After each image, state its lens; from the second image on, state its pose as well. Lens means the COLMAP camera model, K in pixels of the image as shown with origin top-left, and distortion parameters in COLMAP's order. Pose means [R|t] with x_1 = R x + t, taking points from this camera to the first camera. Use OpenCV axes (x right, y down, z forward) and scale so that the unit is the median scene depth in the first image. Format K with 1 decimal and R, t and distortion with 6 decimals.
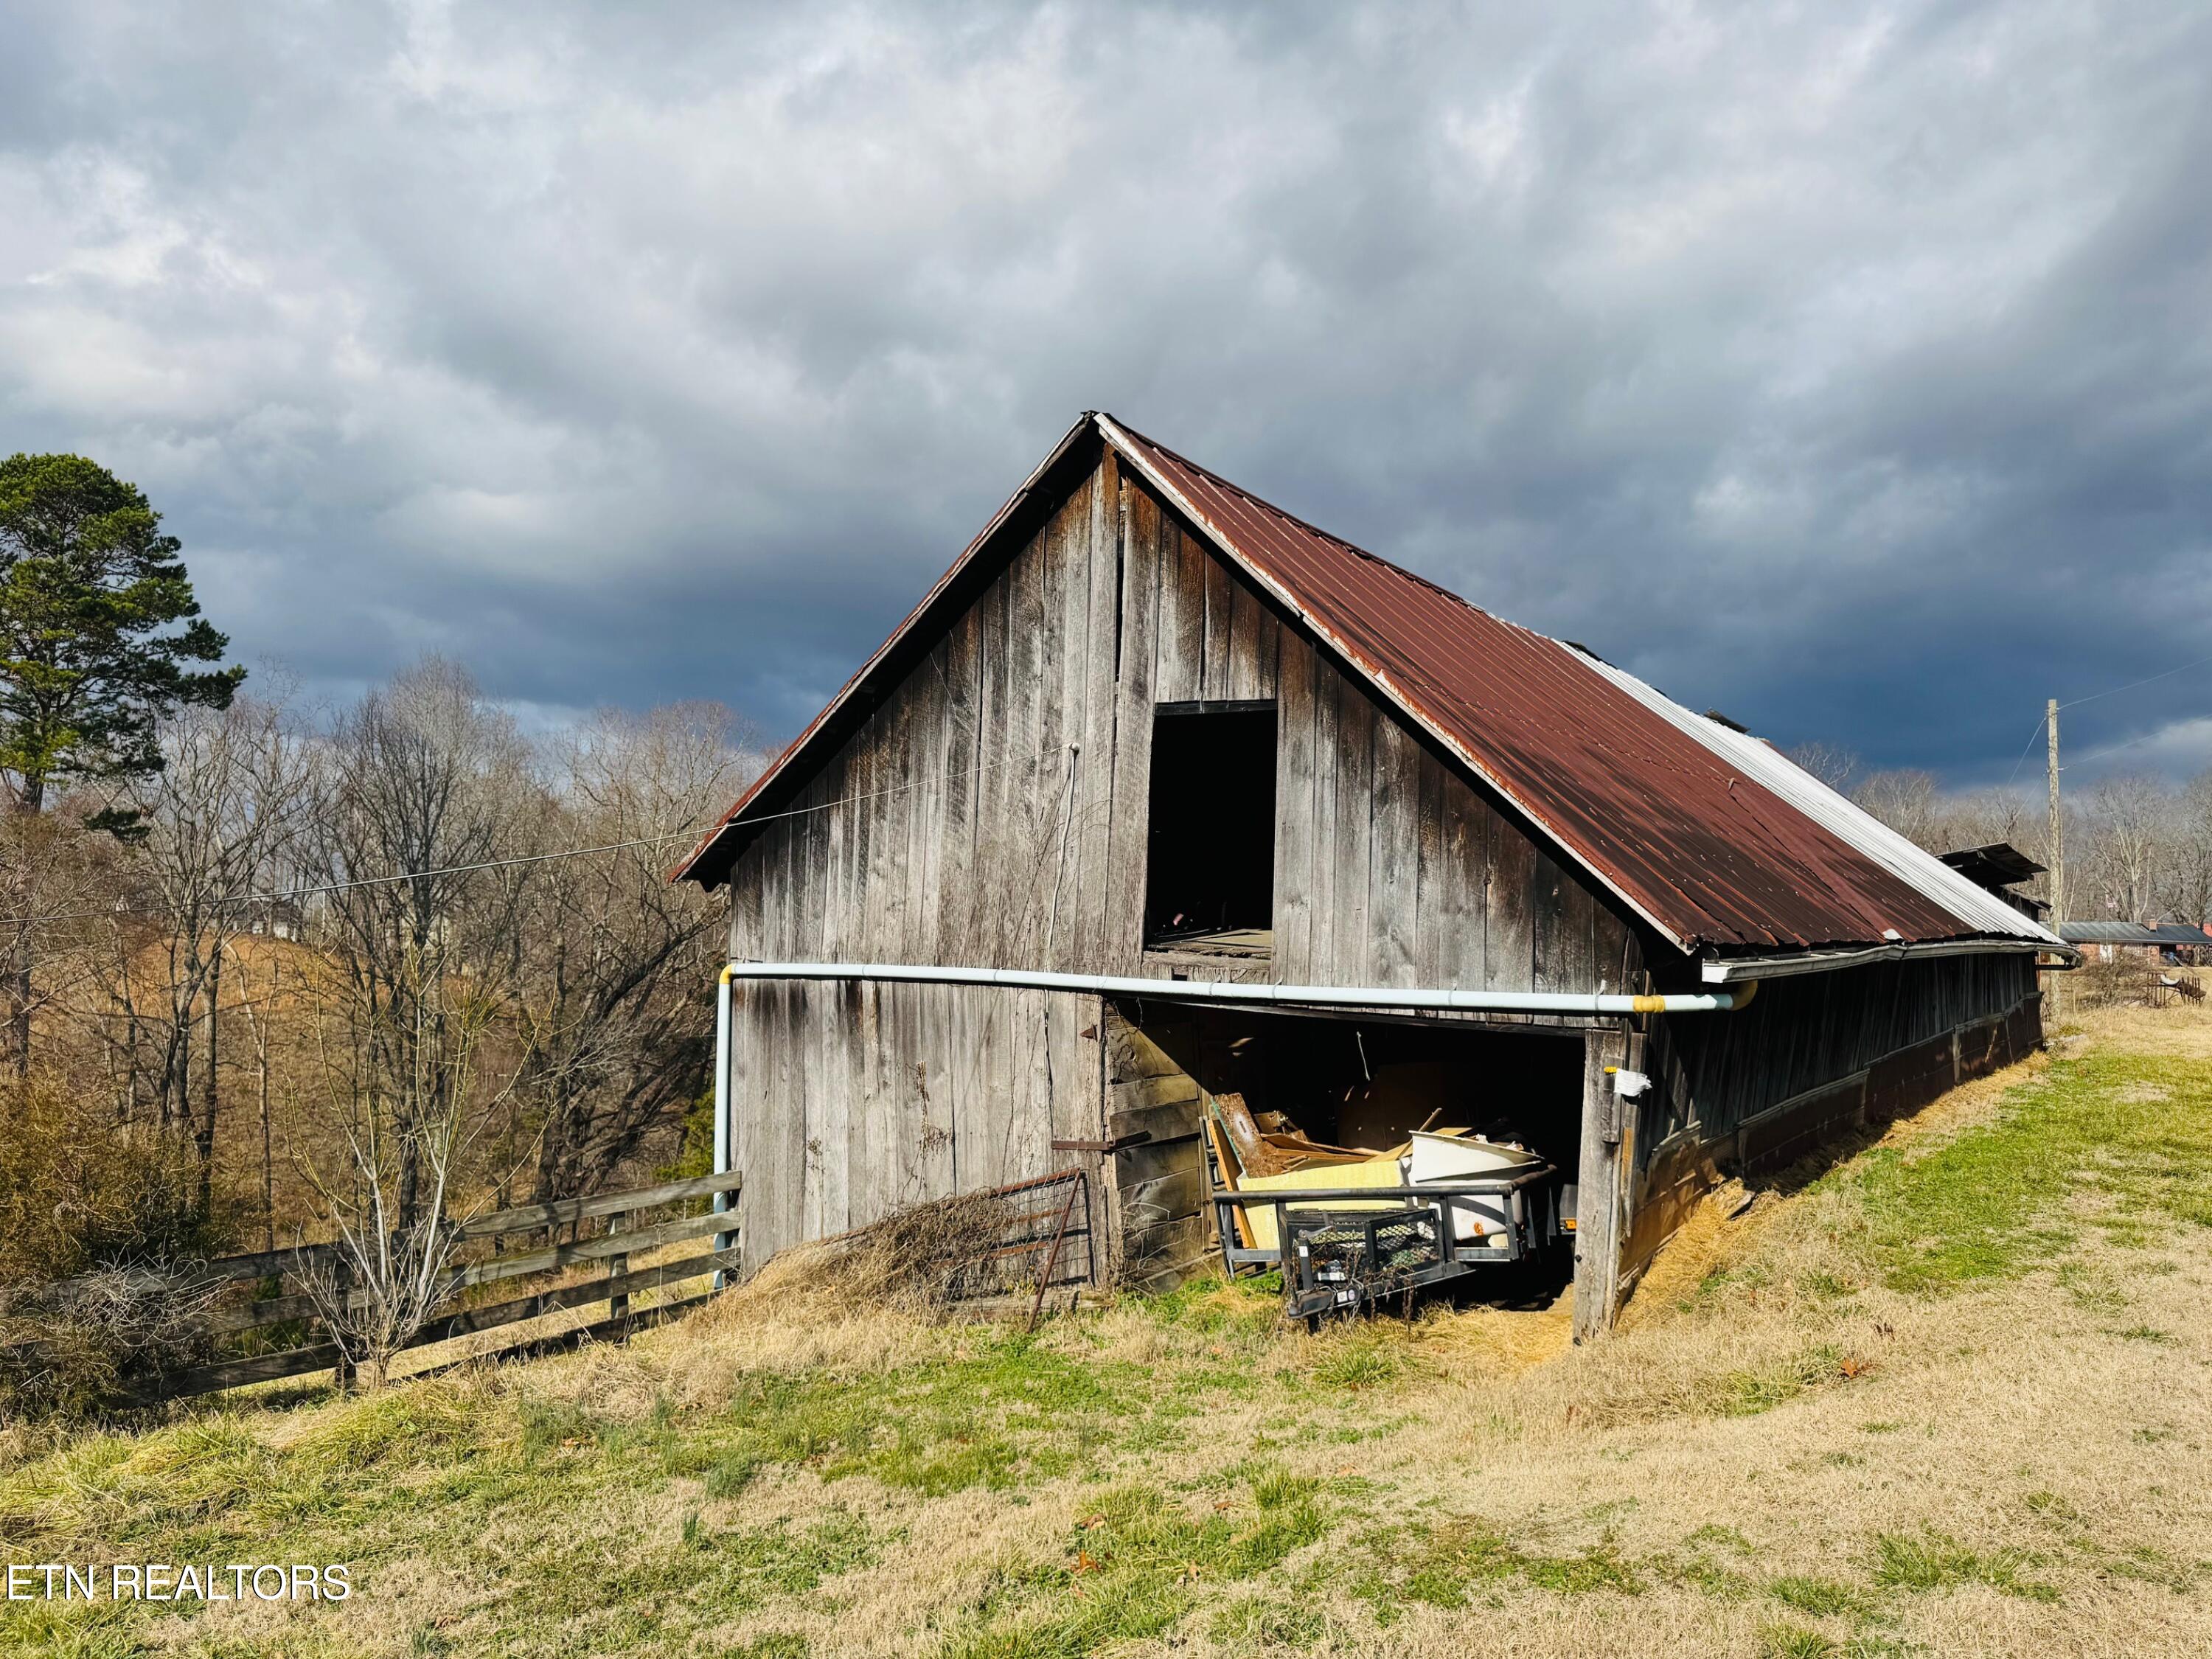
lens RADIAL K [[1661.2, 0, 1147.9], [0, 1661.2, 814.4], [0, 0, 1]] dist [0.198636, -0.295751]
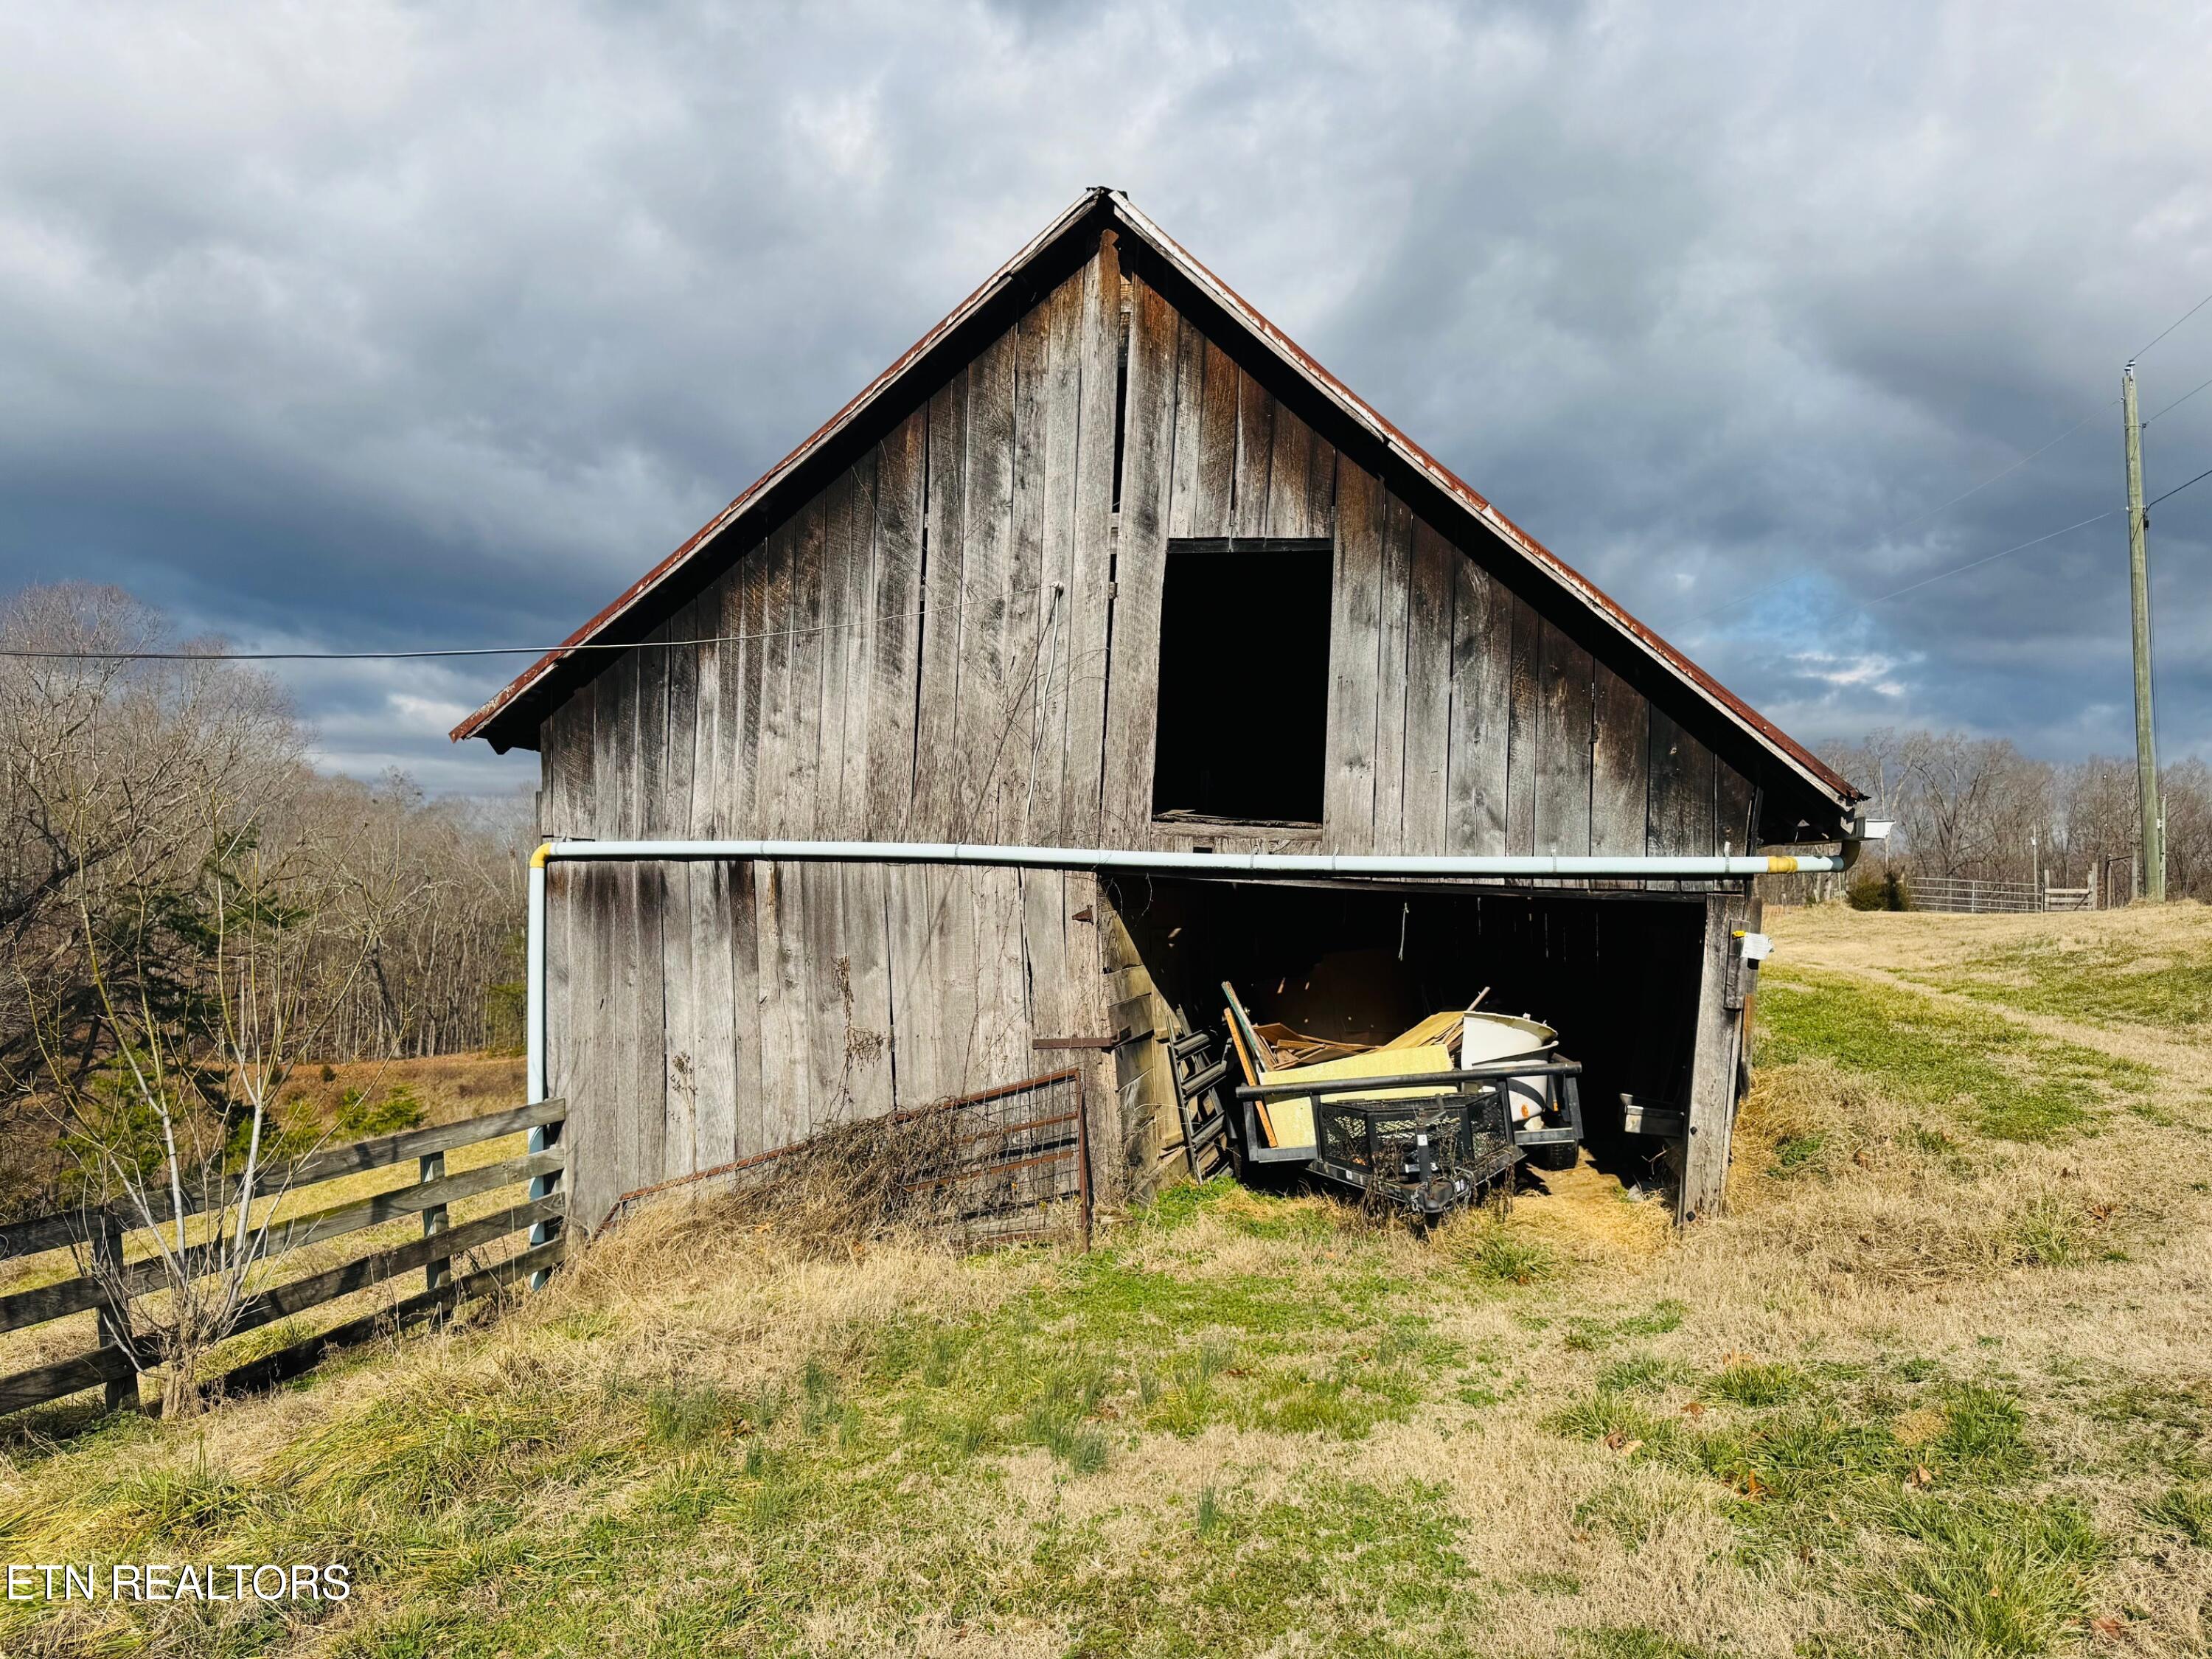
lens RADIAL K [[1661.2, 0, 1147.9], [0, 1661.2, 814.4], [0, 0, 1]] dist [0.198636, -0.295751]
pose [[0.937320, 0.017754, 0.348017, -0.295790], [-0.028005, 0.999309, 0.024446, 0.054307], [-0.347343, -0.032660, 0.937169, 0.169712]]
